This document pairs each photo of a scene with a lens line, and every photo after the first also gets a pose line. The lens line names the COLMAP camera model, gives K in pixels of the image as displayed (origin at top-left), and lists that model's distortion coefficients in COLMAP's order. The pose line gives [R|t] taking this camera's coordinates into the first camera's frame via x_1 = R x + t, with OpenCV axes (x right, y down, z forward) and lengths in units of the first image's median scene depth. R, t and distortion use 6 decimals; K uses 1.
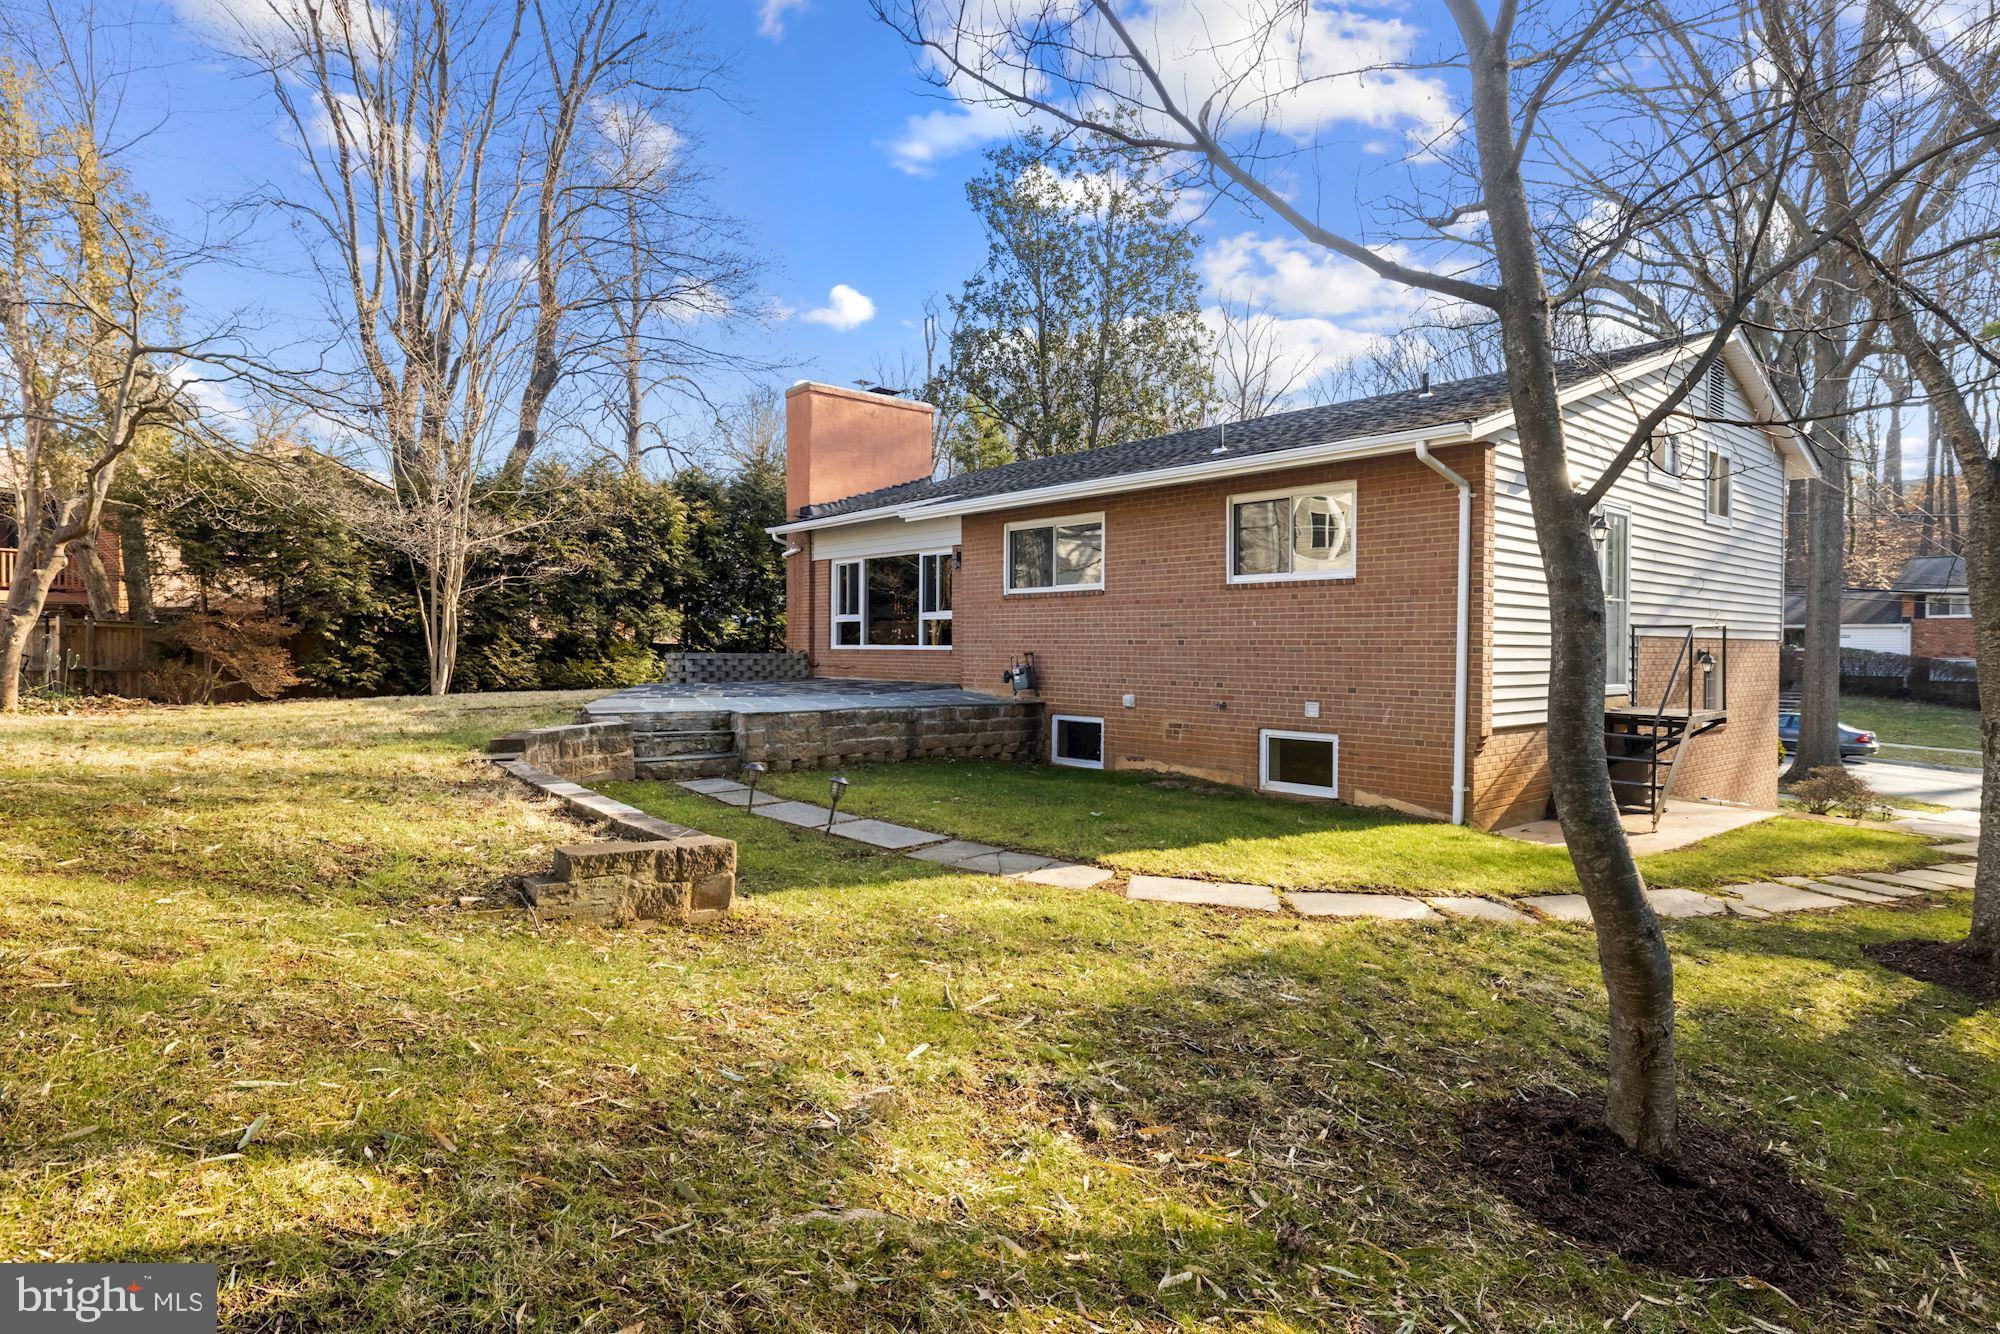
lens RADIAL K [[1079.9, 0, 1008.2], [0, 1079.9, 667.2], [0, 0, 1]] dist [-0.003644, -0.000207]
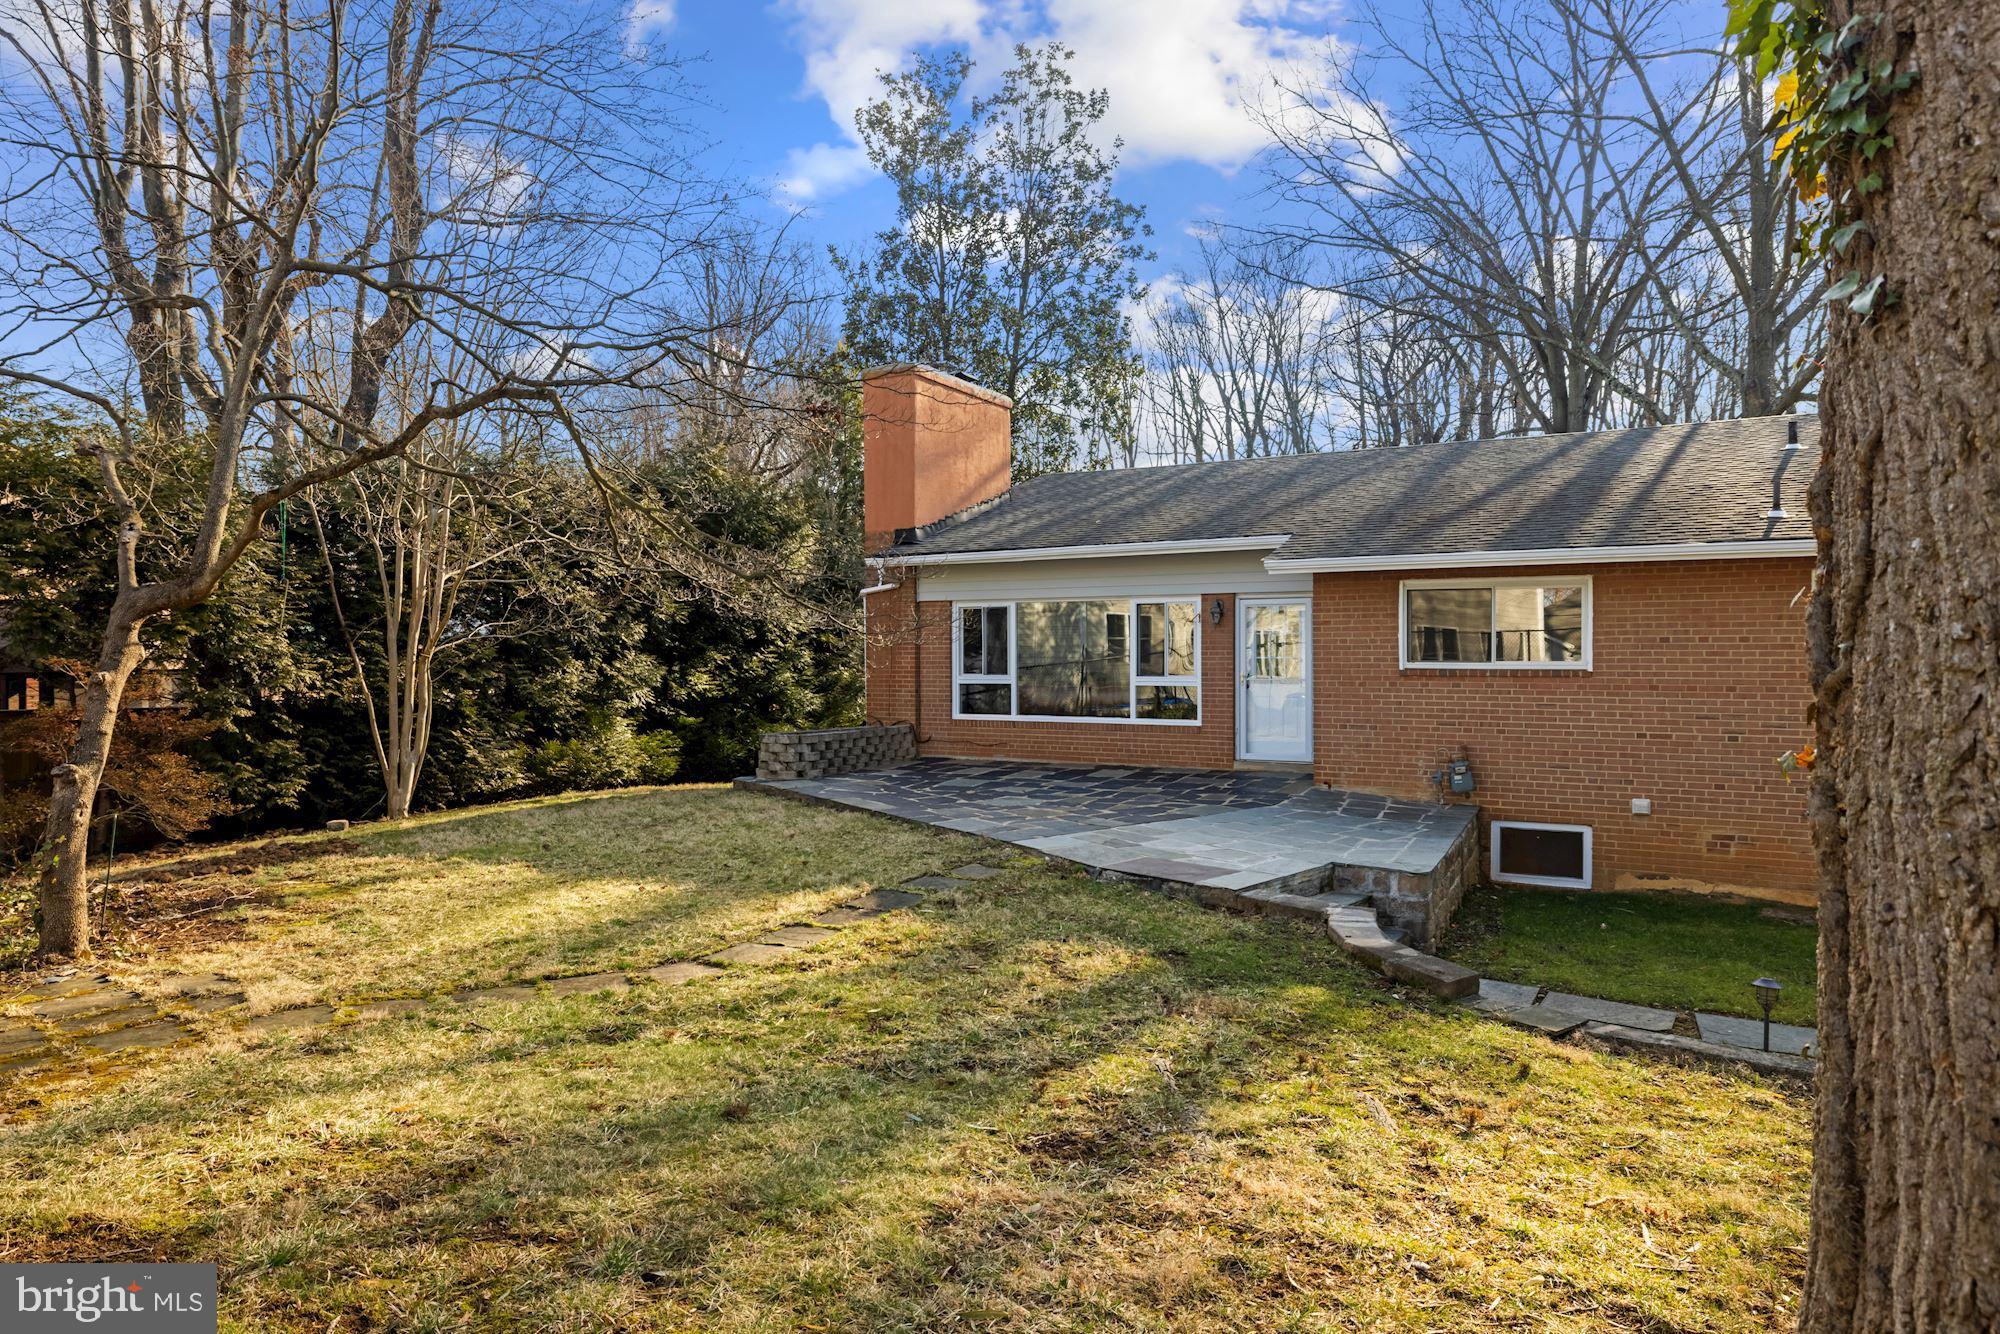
lens RADIAL K [[1196.4, 0, 992.0], [0, 1196.4, 665.5], [0, 0, 1]] dist [-0.007283, 0.001297]
pose [[0.938497, -0.013388, 0.345027, -0.619994], [0.014621, 0.999893, -0.000972, -0.077452], [-0.344977, 0.005957, 0.938592, 0.289064]]
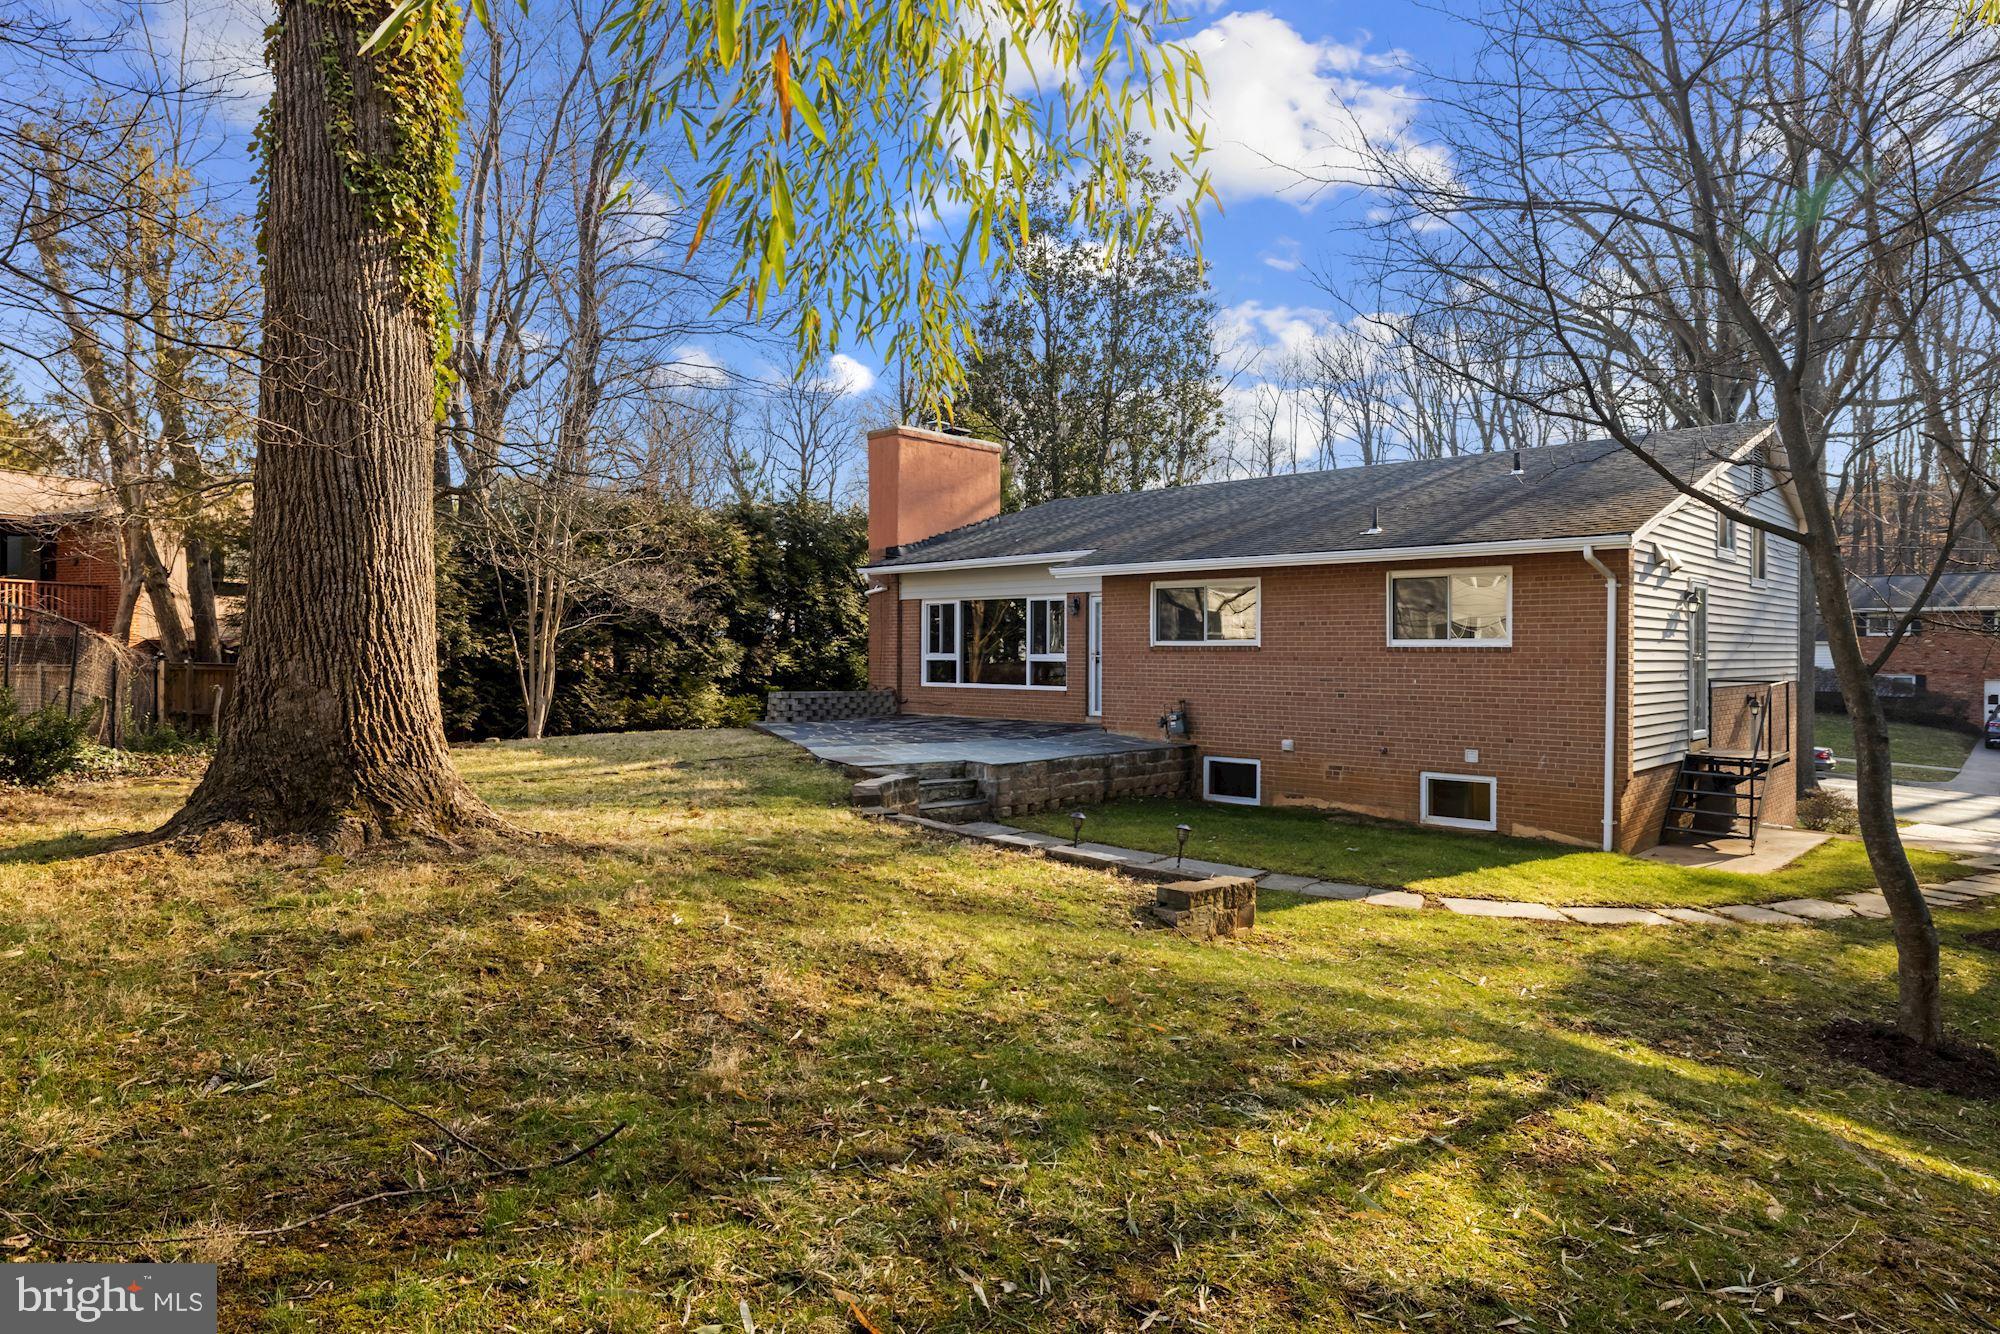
lens RADIAL K [[1196.4, 0, 1002.6], [0, 1196.4, 658.5], [0, 0, 1]] dist [-0.007283, 0.001297]
pose [[0.995331, -0.002593, 0.096486, -0.285115], [0.003691, 0.999931, -0.011197, -0.043841], [-0.096450, 0.011500, 0.995271, -0.208379]]
